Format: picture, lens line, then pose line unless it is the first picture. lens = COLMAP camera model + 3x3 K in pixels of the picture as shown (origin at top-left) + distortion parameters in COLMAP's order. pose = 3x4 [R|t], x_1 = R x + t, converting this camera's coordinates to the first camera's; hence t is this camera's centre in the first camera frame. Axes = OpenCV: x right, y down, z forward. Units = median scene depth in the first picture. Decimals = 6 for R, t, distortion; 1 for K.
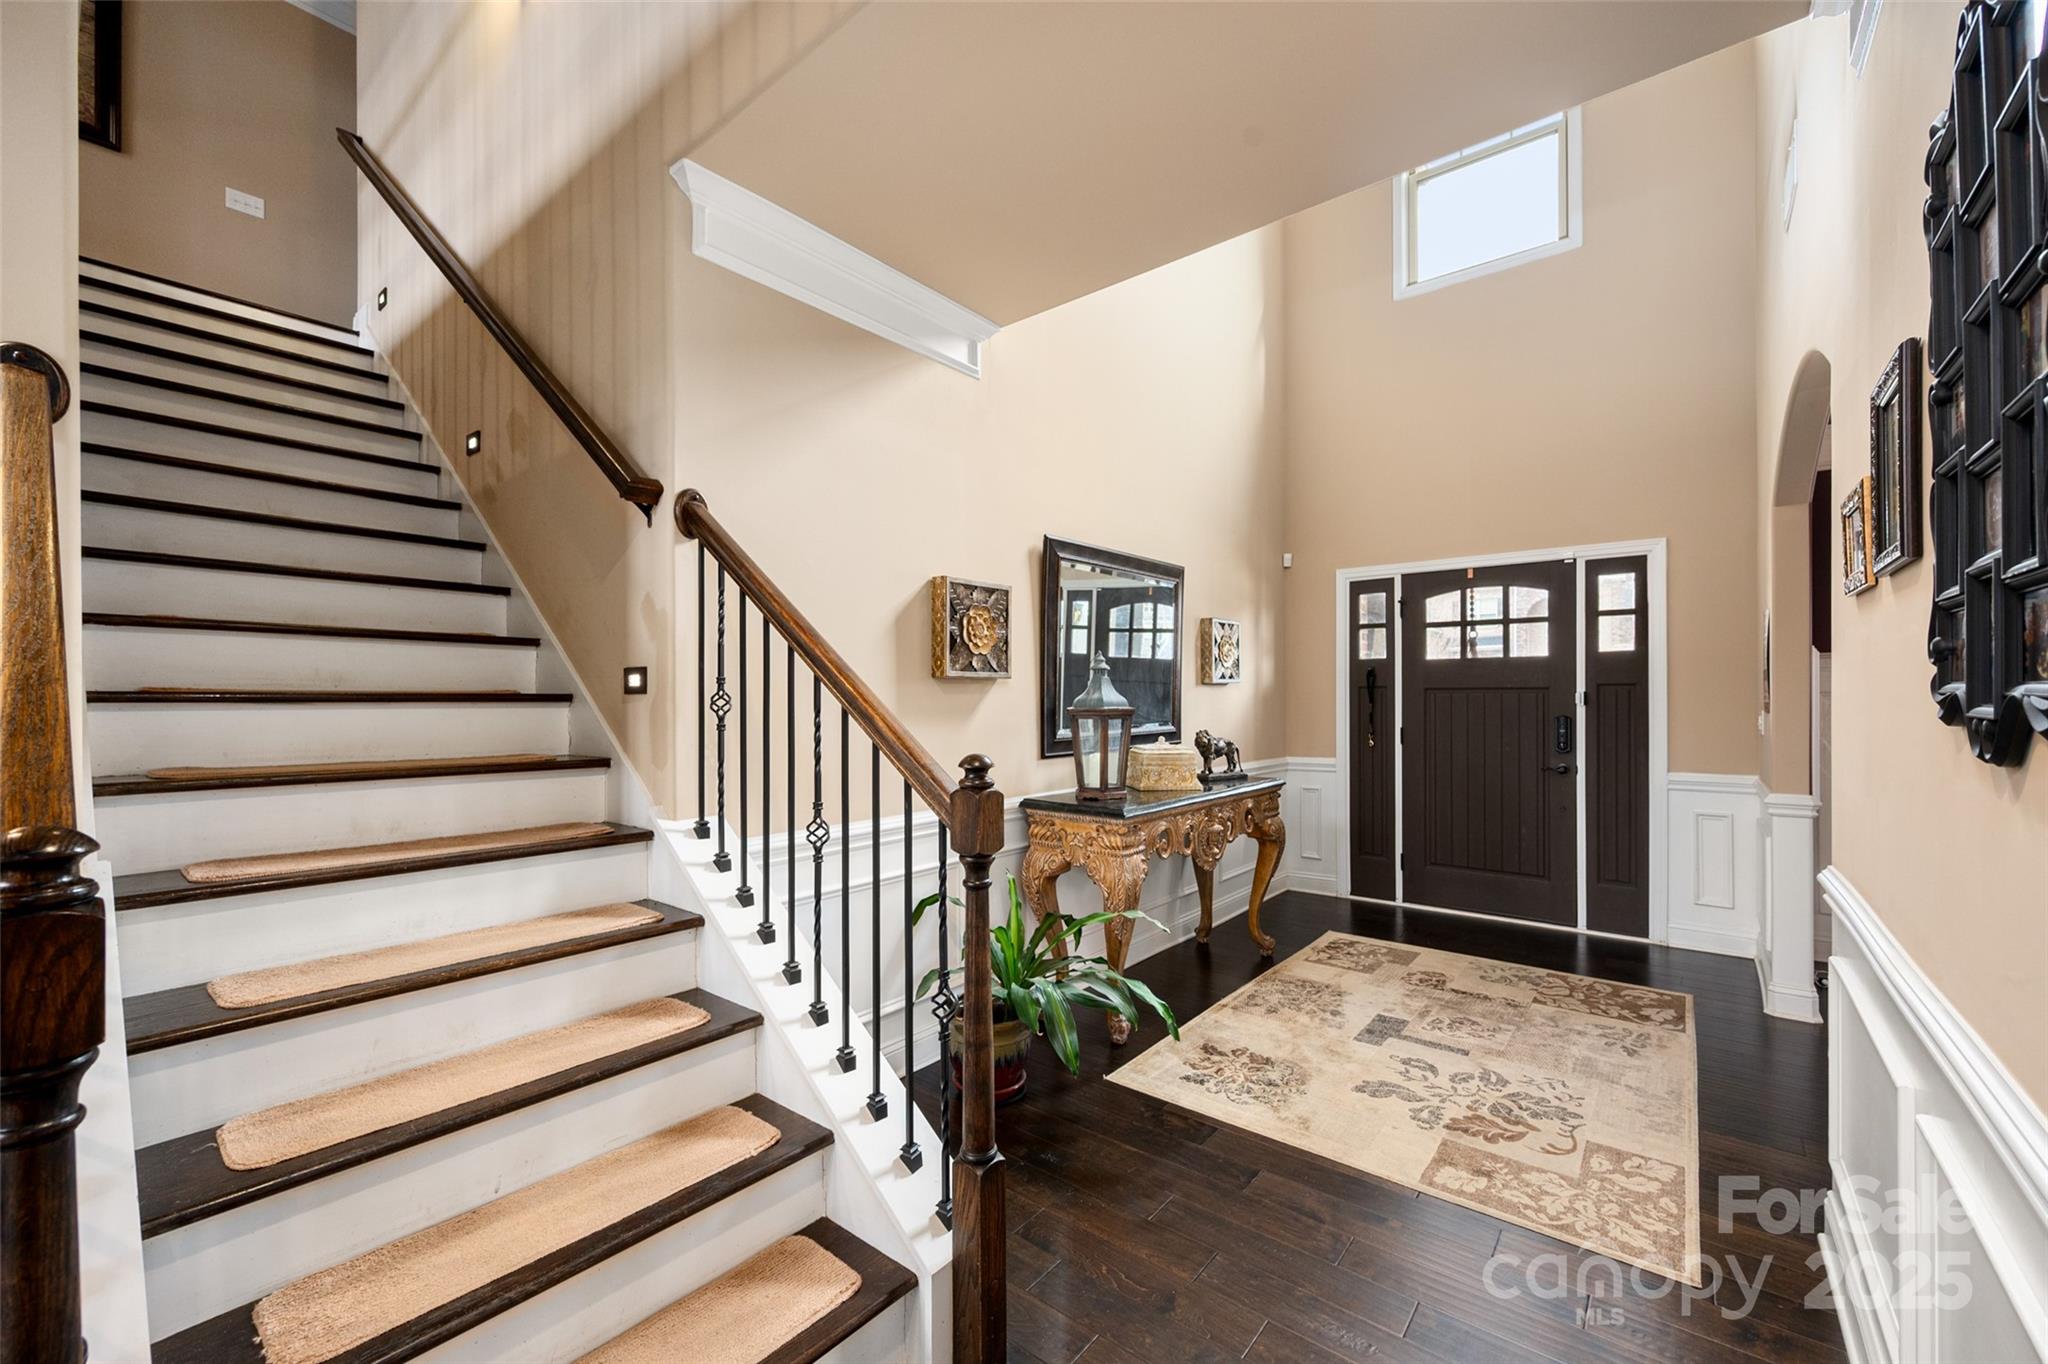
lens RADIAL K [[825.7, 0, 1020.4], [0, 825.7, 687.0], [0, 0, 1]] dist [-0.003673, -0.000309]
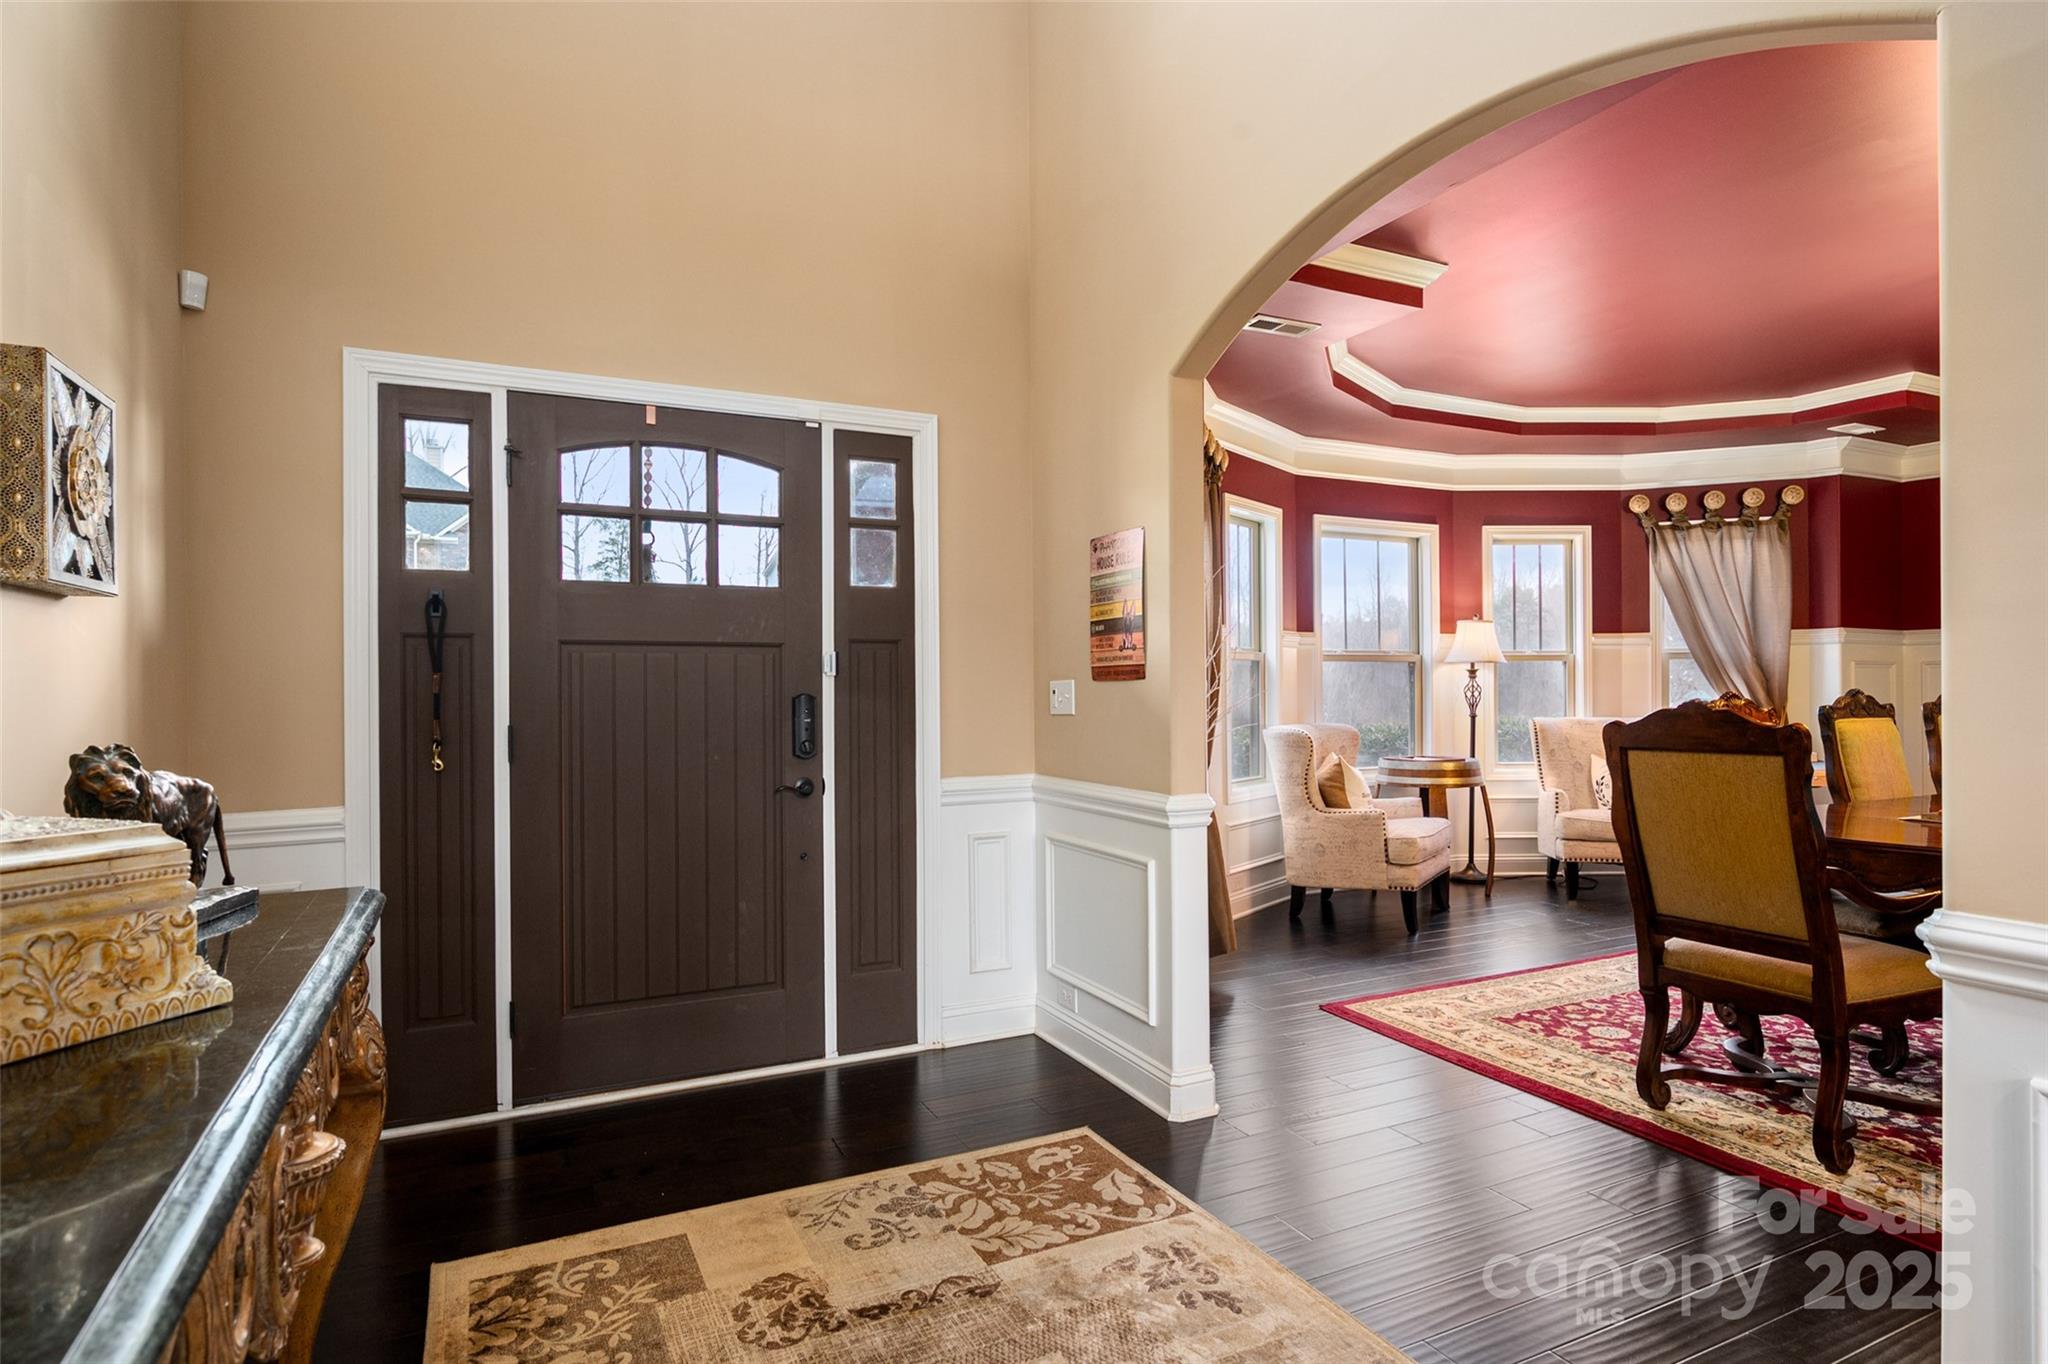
lens RADIAL K [[1097.0, 0, 1036.8], [0, 1097.0, 691.4], [0, 0, 1]] dist [0.002727, -0.000086]
pose [[0.404784, 0.000243, 0.914412, 0.028222], [-0.002826, 0.999996, 0.000985, 0.032195], [-0.914408, -0.002983, 0.404783, 0.550030]]
